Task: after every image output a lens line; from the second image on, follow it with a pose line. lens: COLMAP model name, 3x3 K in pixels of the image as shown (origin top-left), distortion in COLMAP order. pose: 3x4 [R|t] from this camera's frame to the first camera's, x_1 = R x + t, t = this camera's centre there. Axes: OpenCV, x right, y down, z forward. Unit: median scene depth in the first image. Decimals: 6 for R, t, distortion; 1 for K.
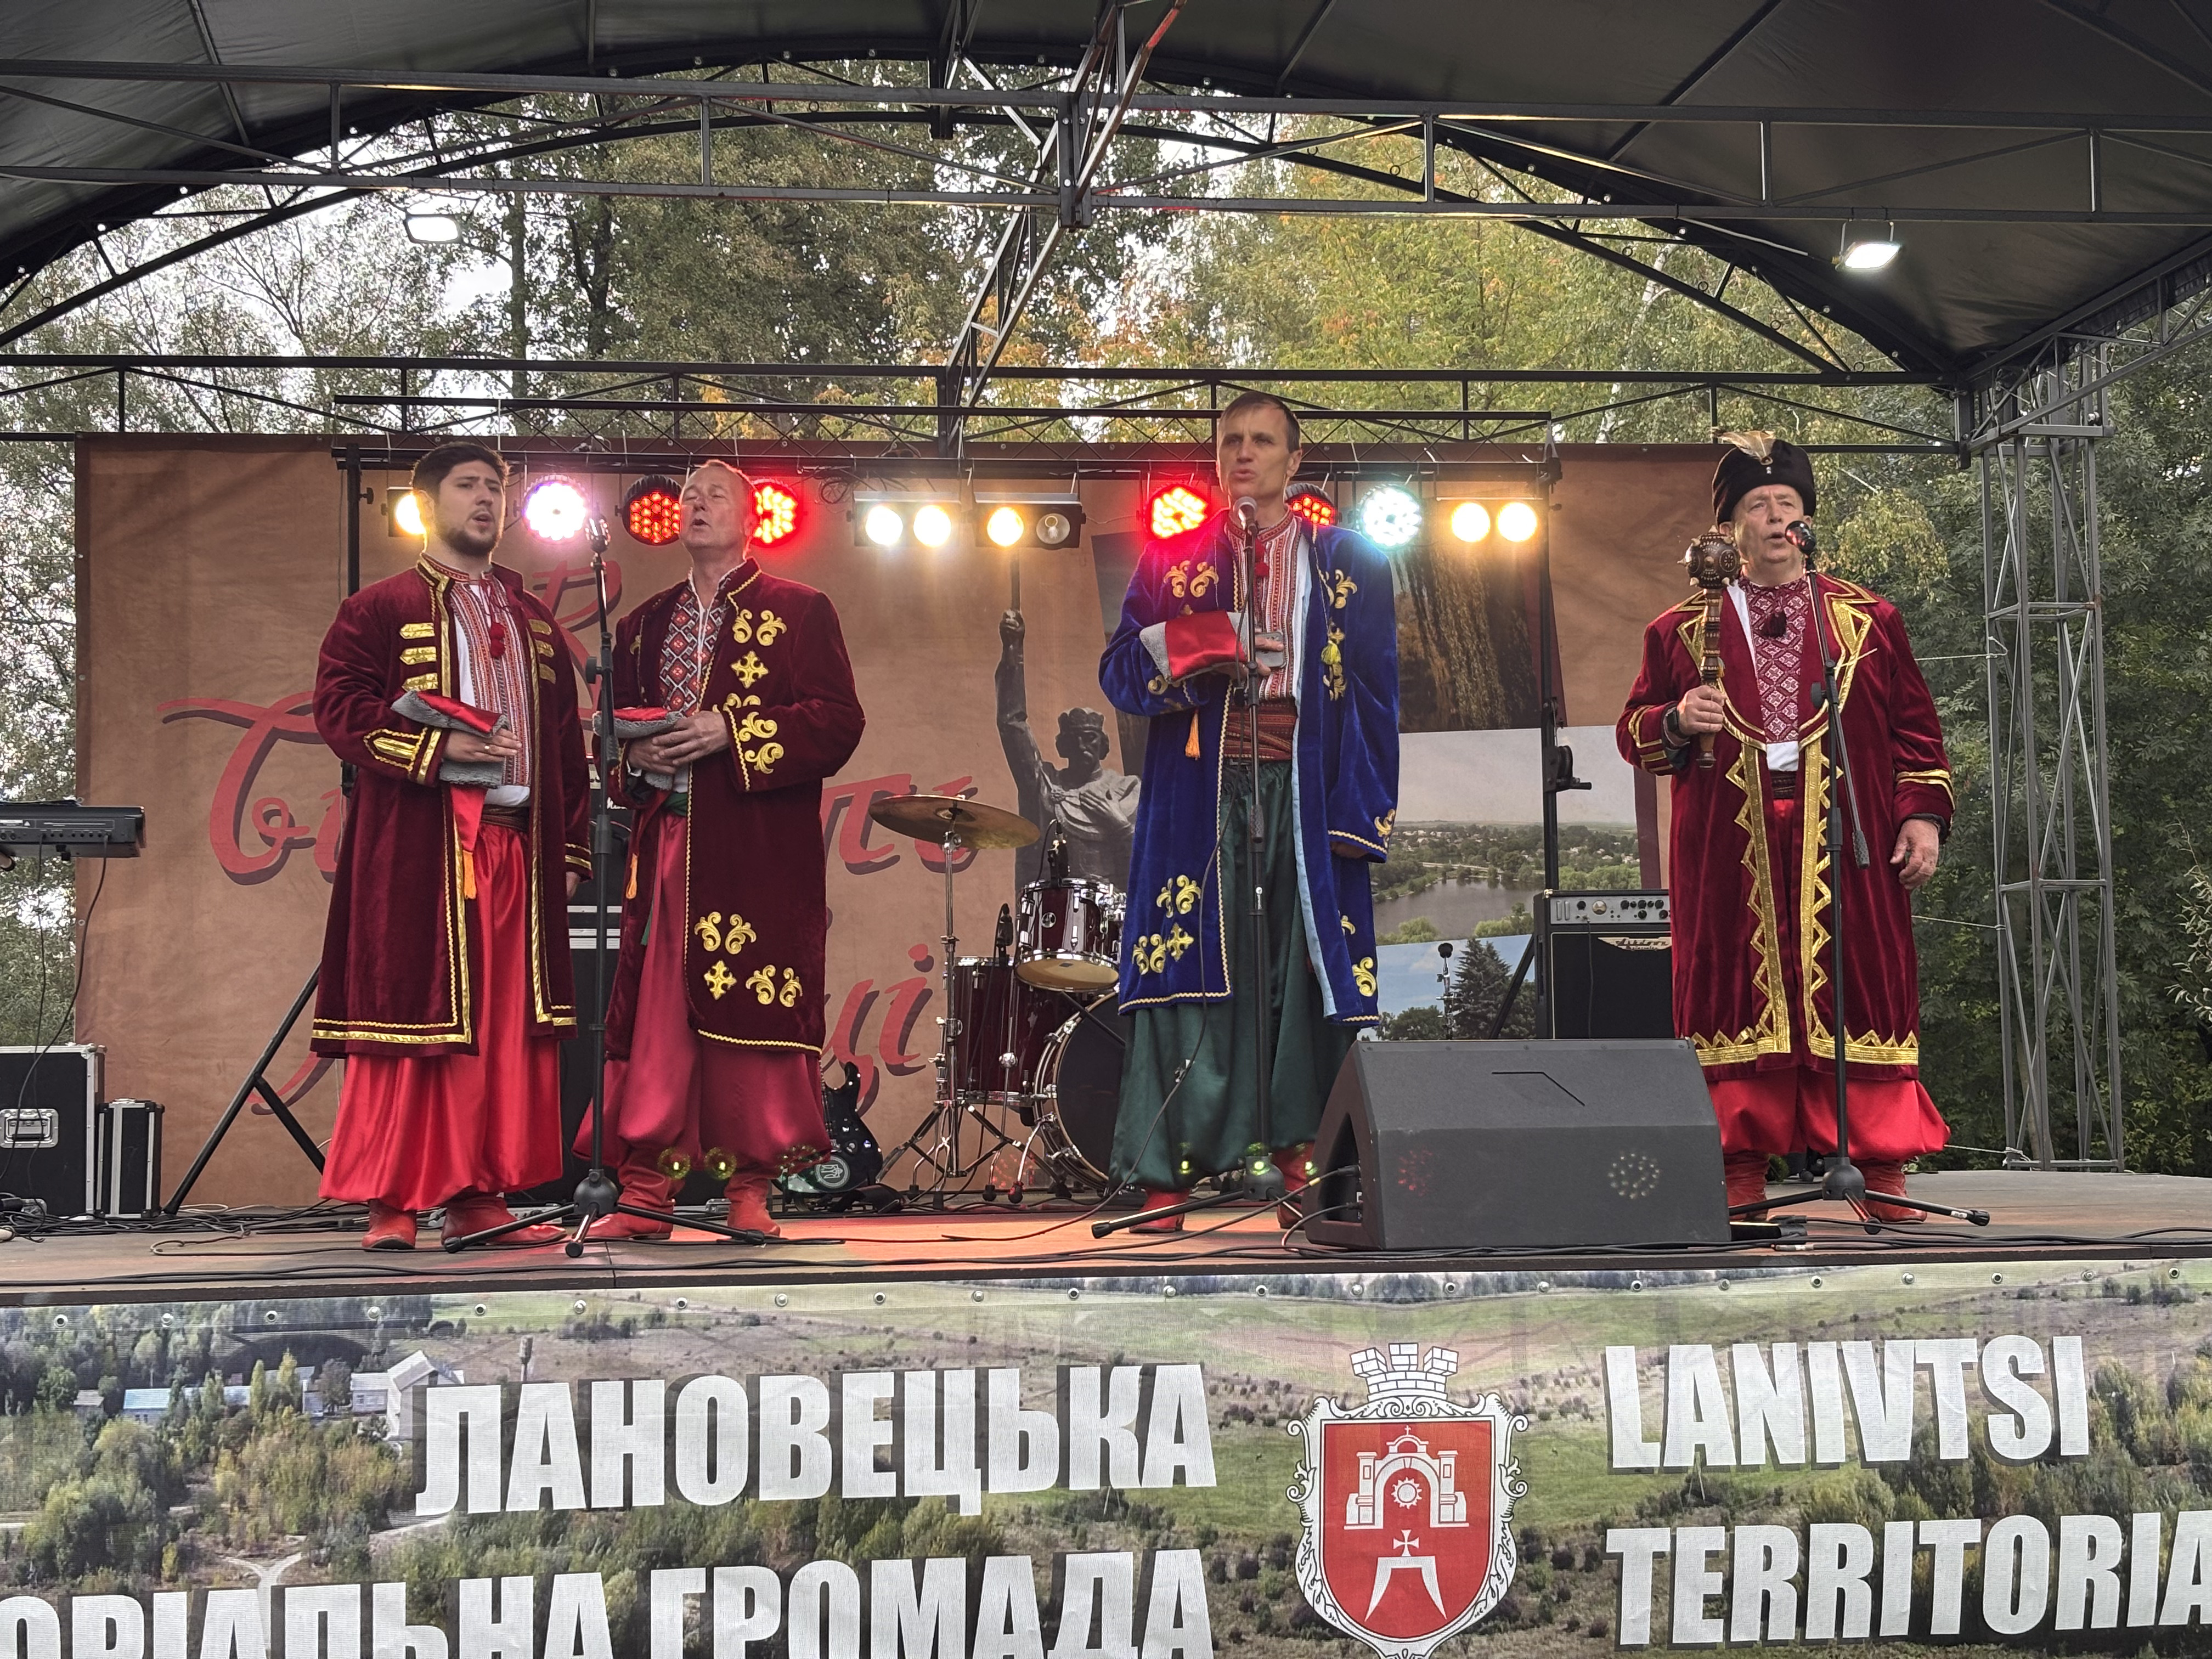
lens RADIAL K [[3307.5, 0, 1106.0], [0, 3307.5, 829.5], [0, 0, 1]] dist [0.263565, -1.028655]
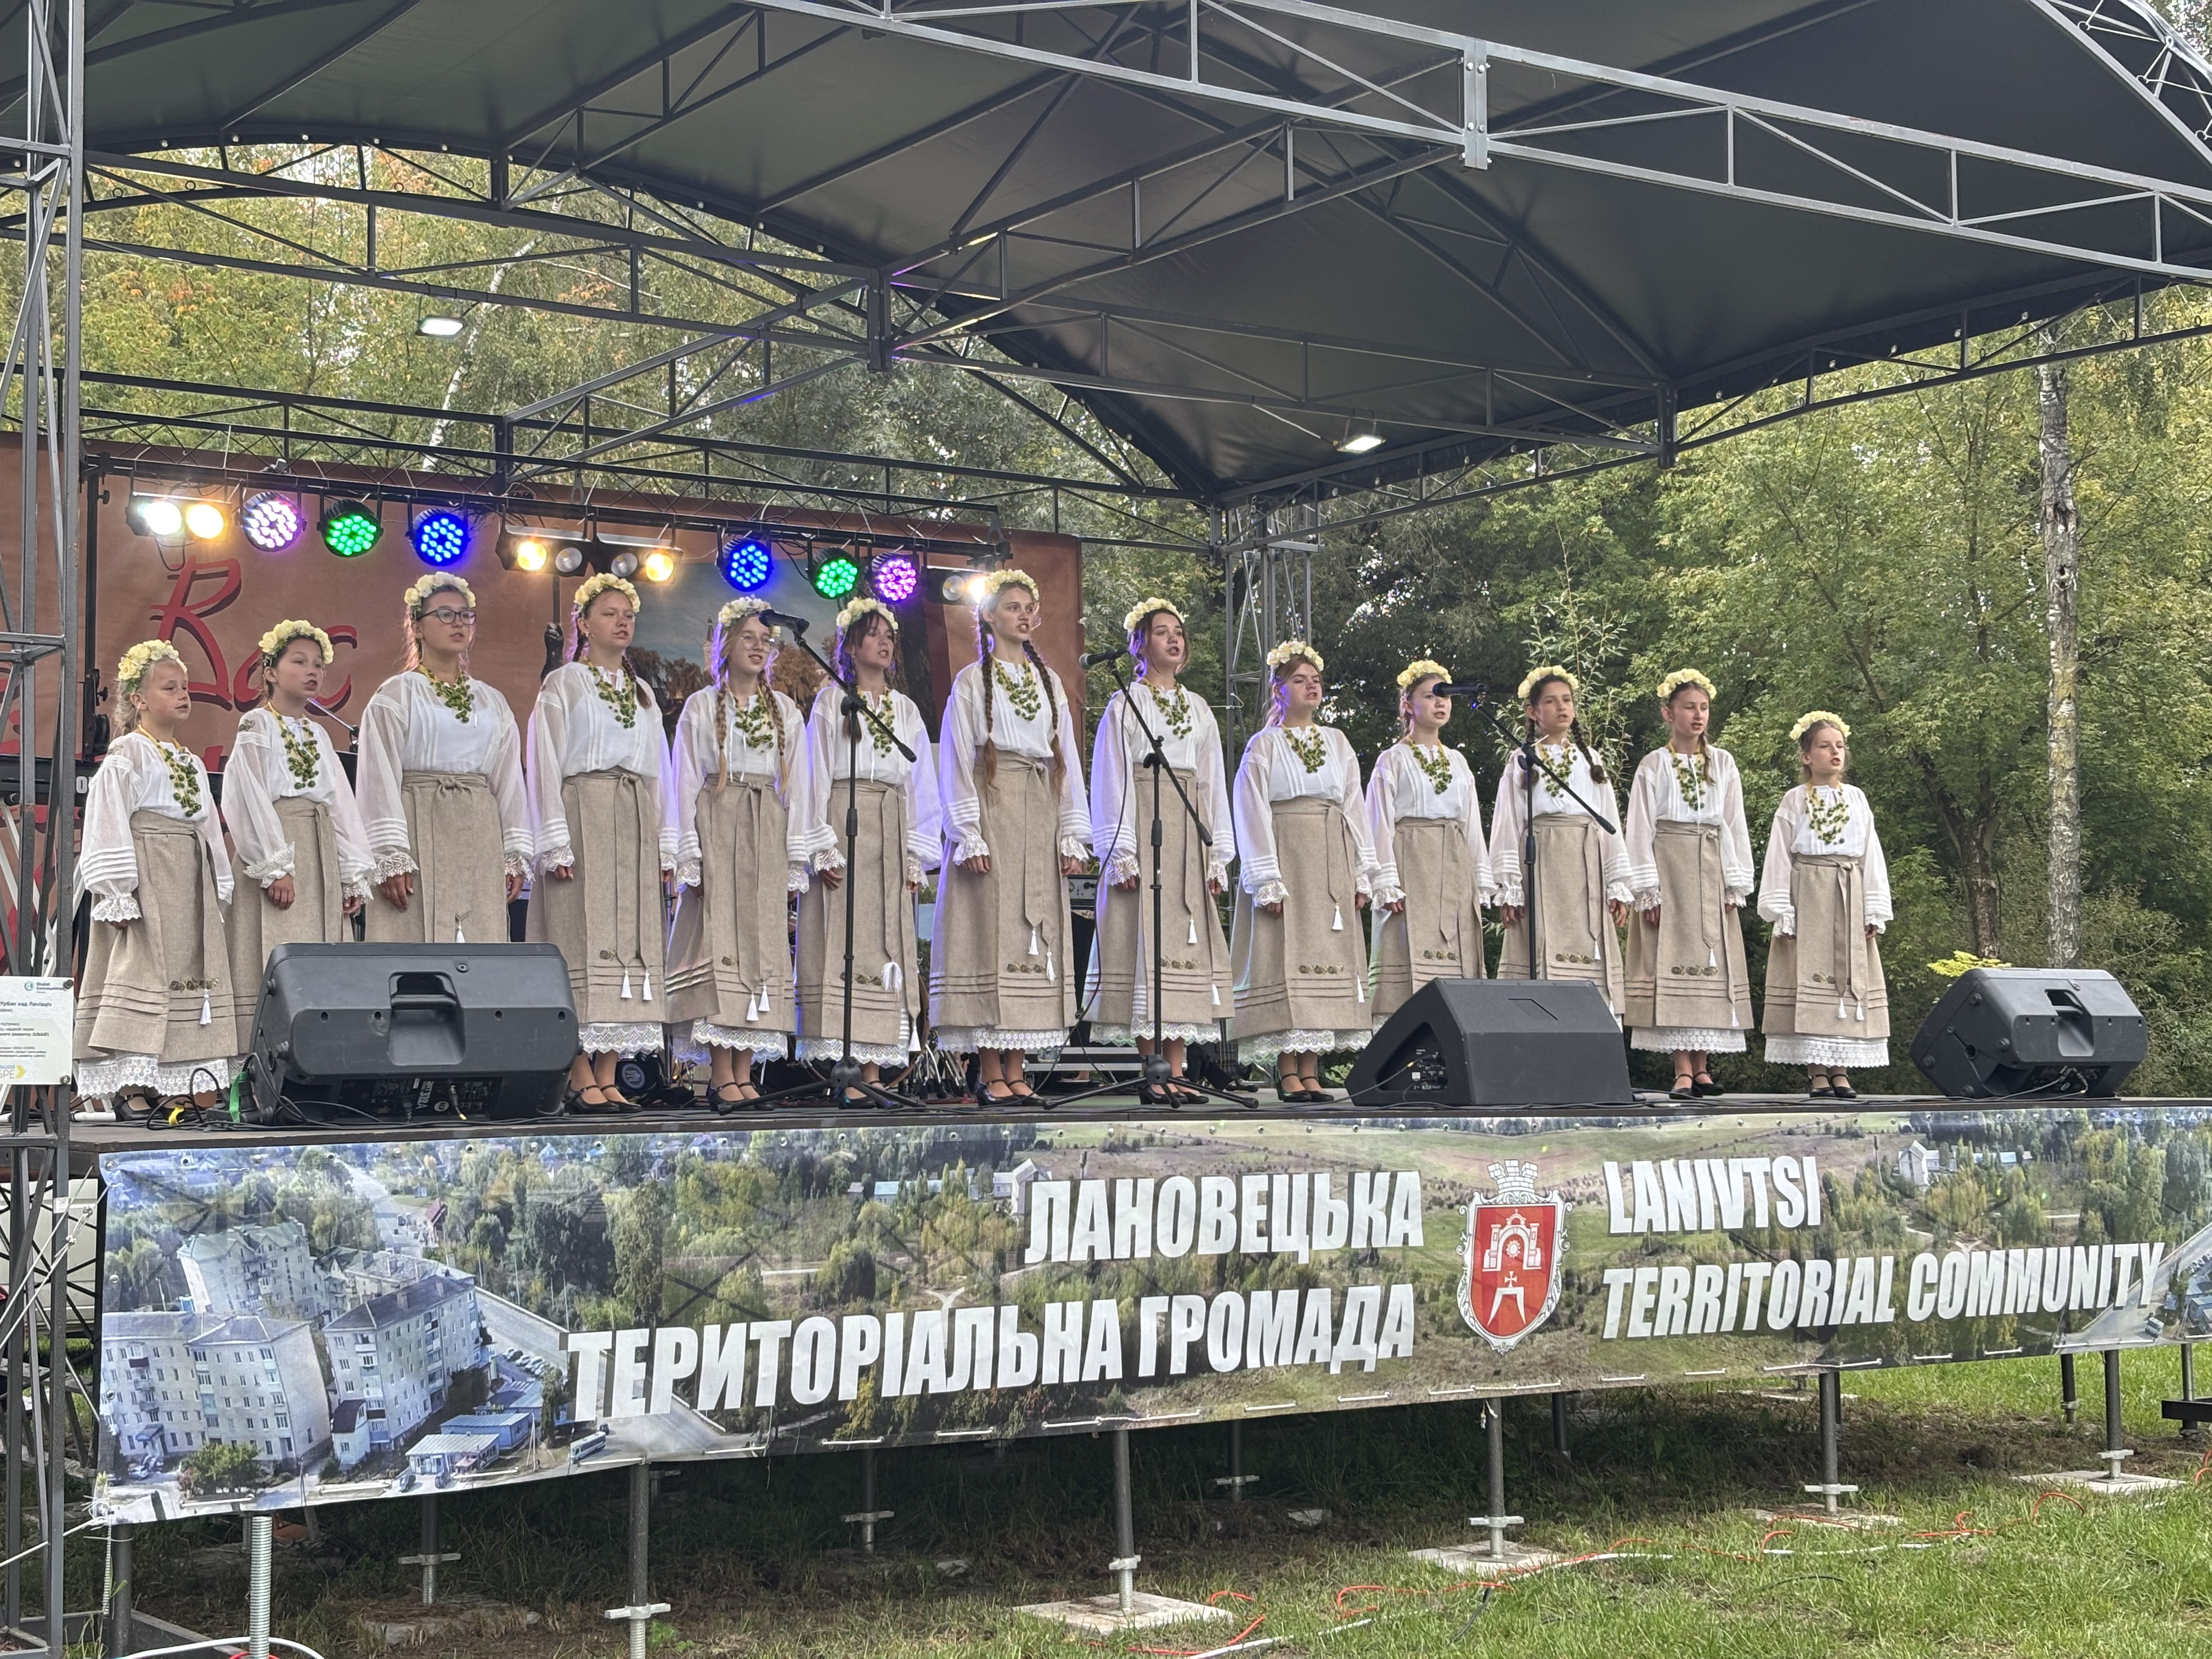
lens RADIAL K [[3307.5, 0, 1106.0], [0, 3307.5, 829.5], [0, 0, 1]] dist [0.263565, -1.028655]
pose [[0.898980, 0.040534, 0.436110, -0.824759], [-0.044894, 0.998992, -0.000308, 0.000077], [-0.435683, -0.019302, 0.899893, -0.398473]]
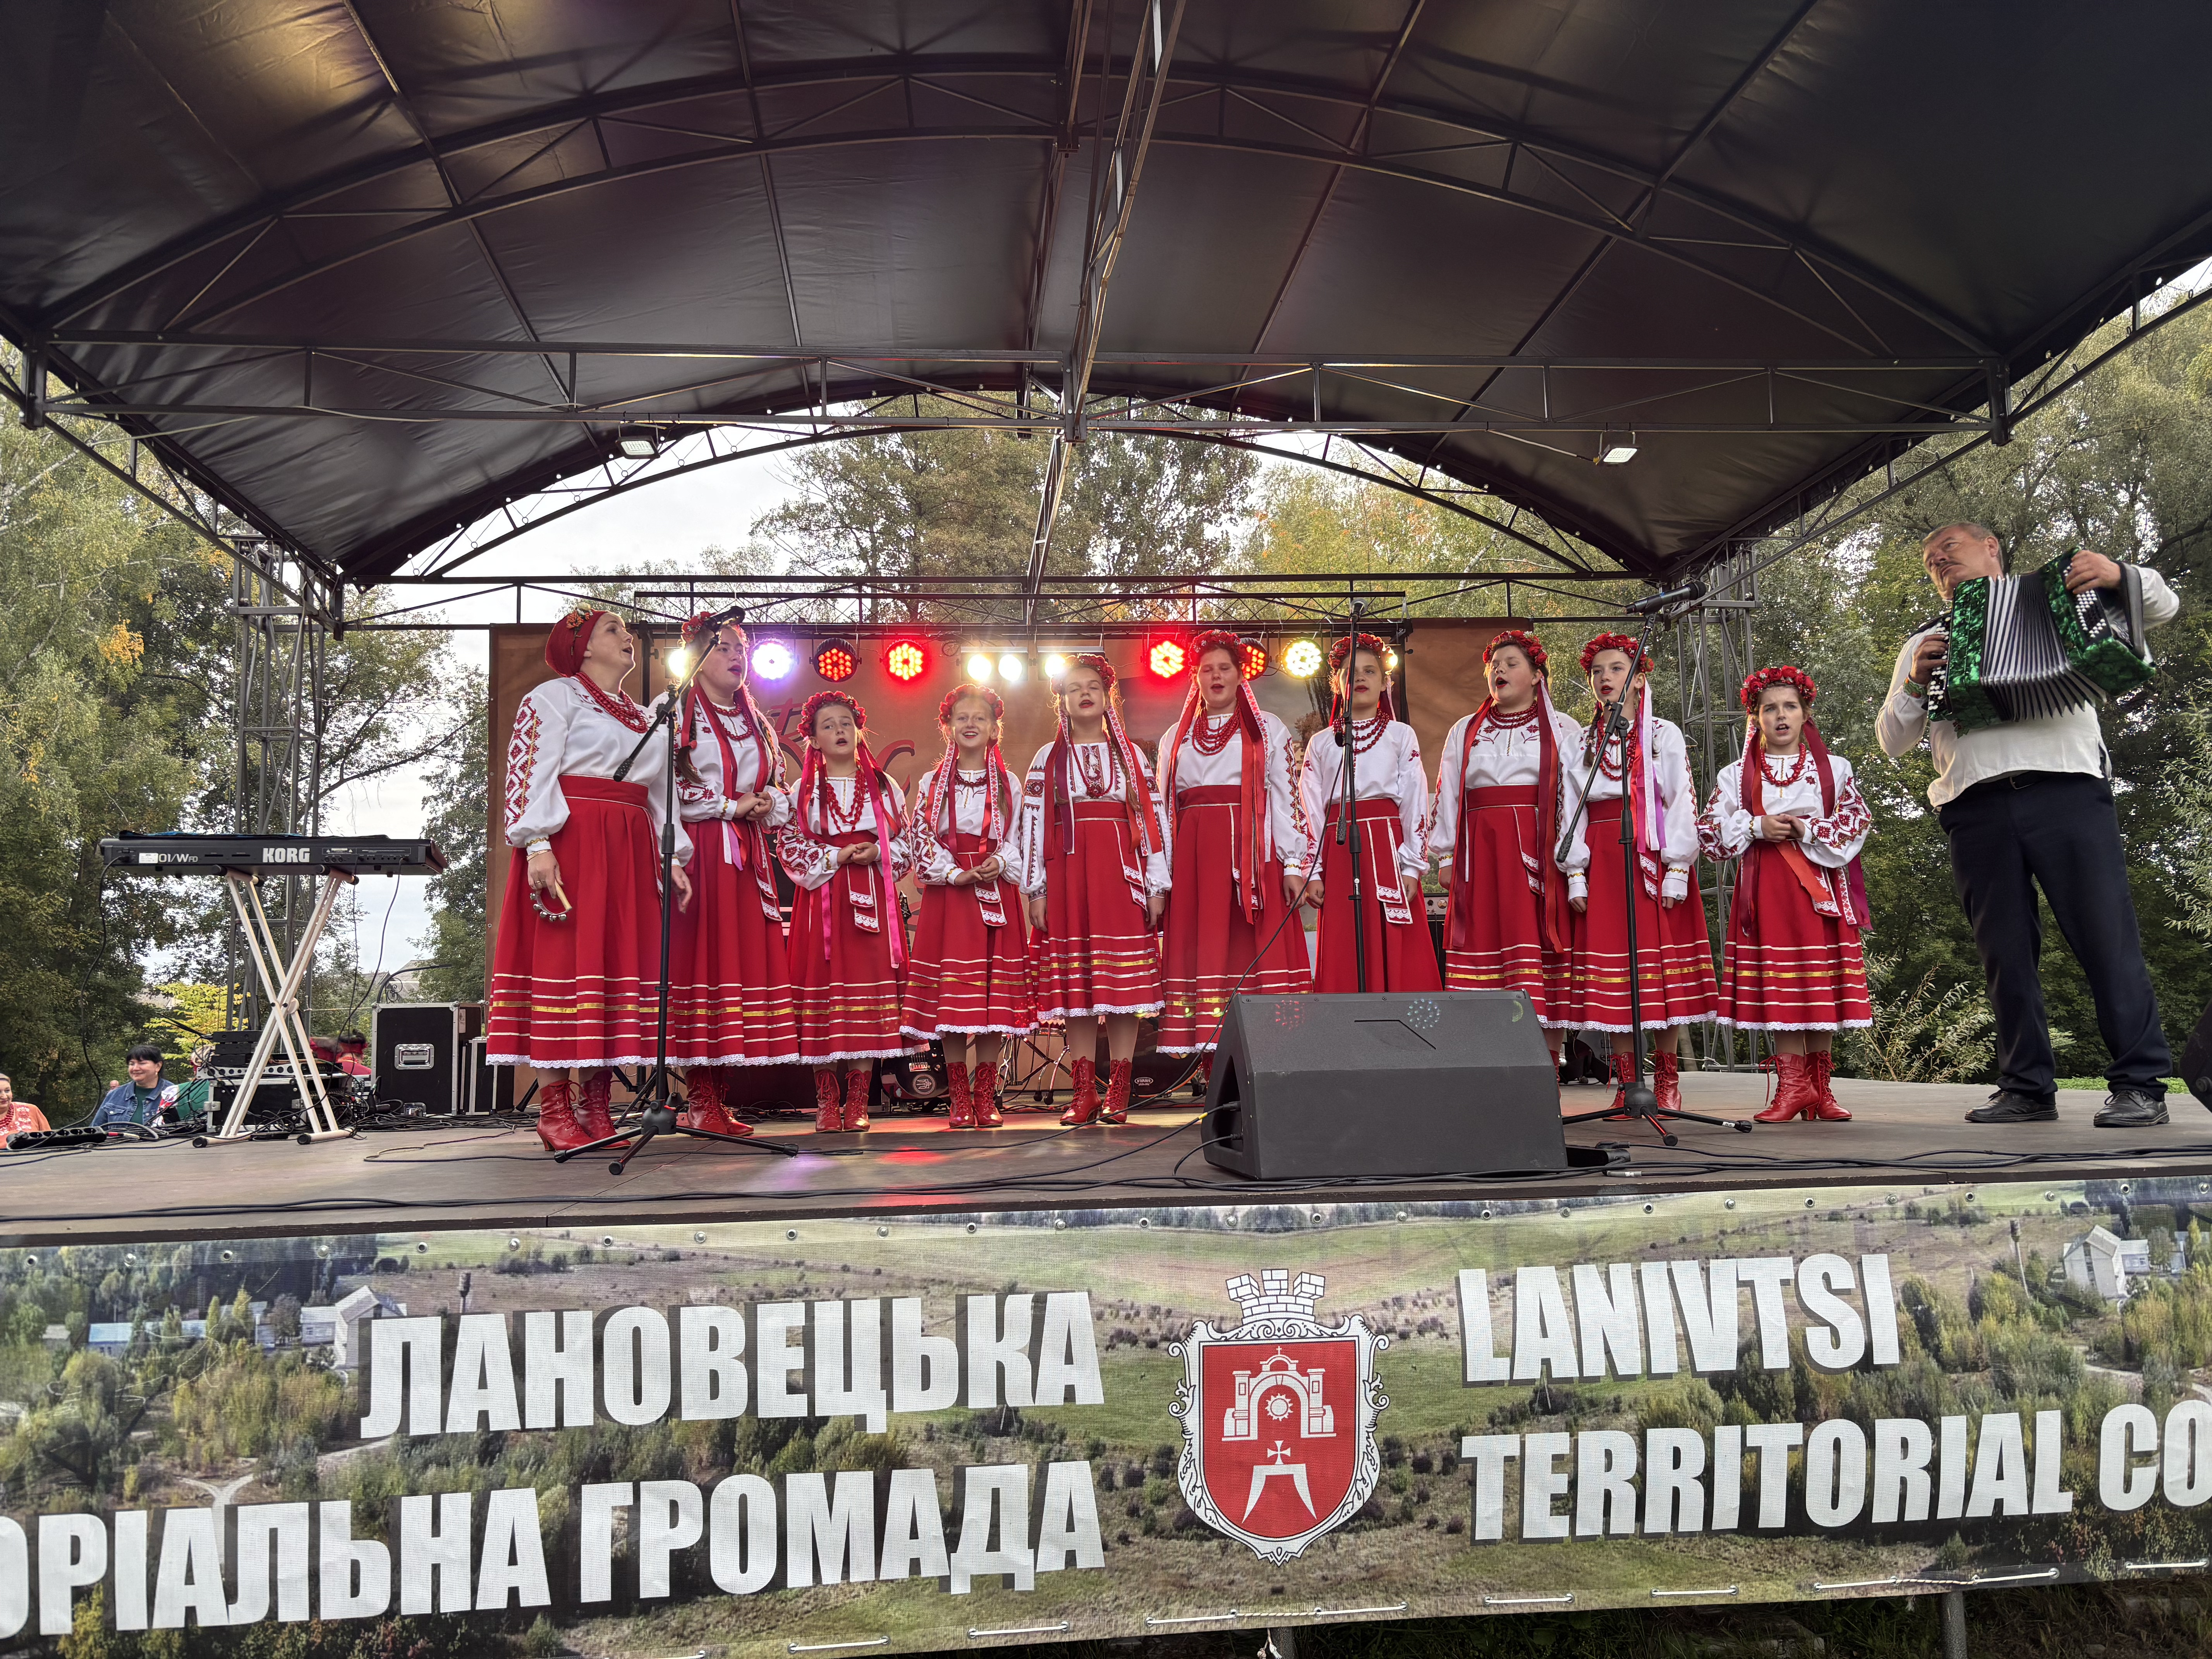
lens RADIAL K [[1679.1, 0, 1106.0], [0, 1679.1, 829.5], [0, 0, 1]] dist [0.044095, -0.046741]
pose [[0.998558, -0.013032, -0.052069, 0.064909], [0.011317, 0.999388, -0.033097, 0.026611], [0.052469, 0.032460, 0.998095, 0.438189]]
